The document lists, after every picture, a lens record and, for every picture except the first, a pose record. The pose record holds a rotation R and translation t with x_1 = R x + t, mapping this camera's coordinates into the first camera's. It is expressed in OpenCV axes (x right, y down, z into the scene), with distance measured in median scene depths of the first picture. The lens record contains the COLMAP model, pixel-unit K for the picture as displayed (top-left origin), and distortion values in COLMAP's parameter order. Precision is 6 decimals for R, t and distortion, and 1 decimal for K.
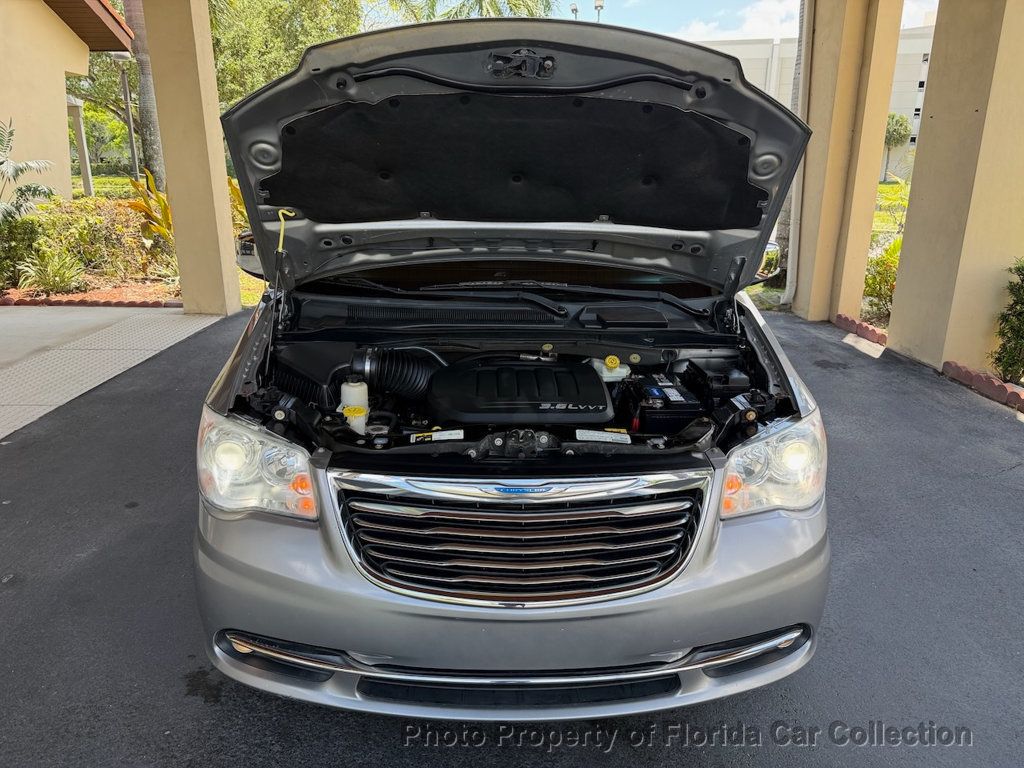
lens RADIAL K [[726.1, 0, 508.4], [0, 726.1, 384.5], [0, 0, 1]] dist [0.031854, -0.035373]
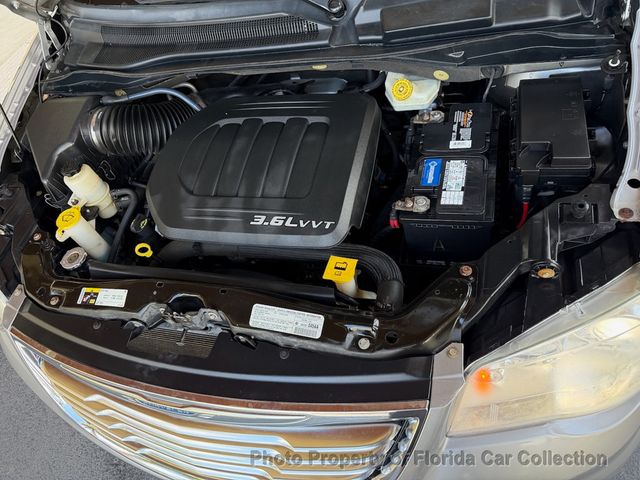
lens RADIAL K [[453.8, 0, 341.4], [0, 453.8, 238.7], [0, 0, 1]] dist [0.031854, -0.035373]
pose [[0.929616, 0.070998, -0.361626, 0.276268], [0.165158, 0.796950, 0.581029, -0.194802], [0.329449, -0.599859, 0.729131, 0.622459]]
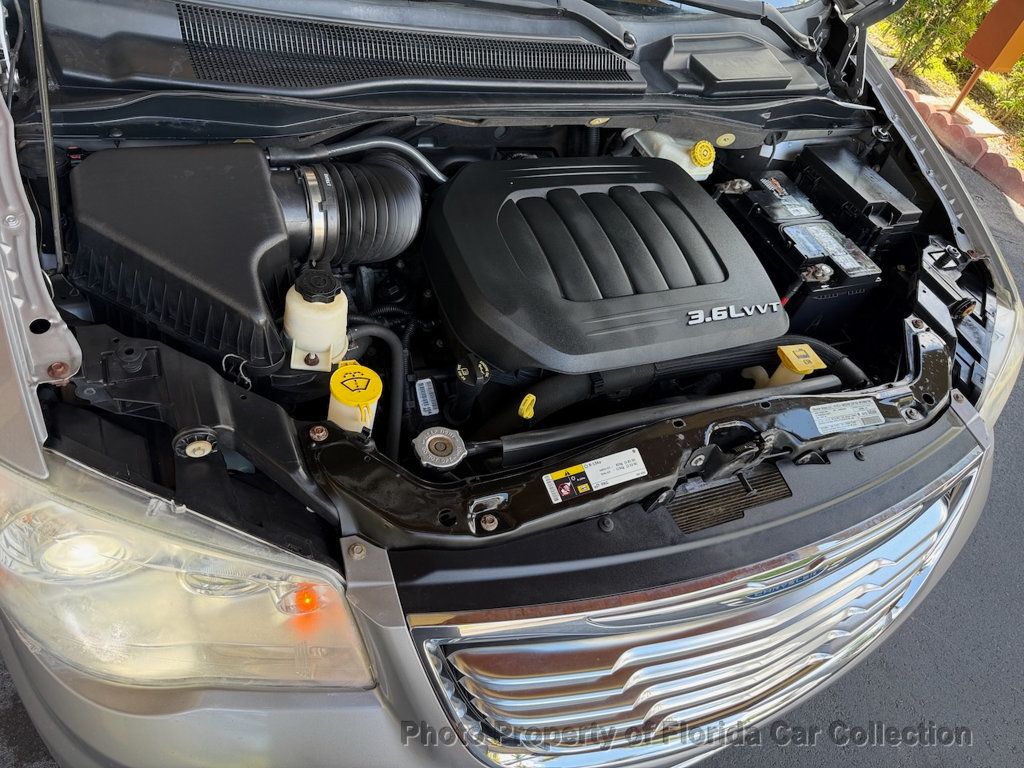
lens RADIAL K [[726.1, 0, 511.8], [0, 726.1, 383.9], [0, 0, 1]] dist [0.031854, -0.035373]
pose [[0.903787, -0.149661, 0.400961, -0.273109], [-0.102308, 0.834155, 0.541959, -0.190638], [-0.415574, -0.530837, 0.738587, 0.581284]]
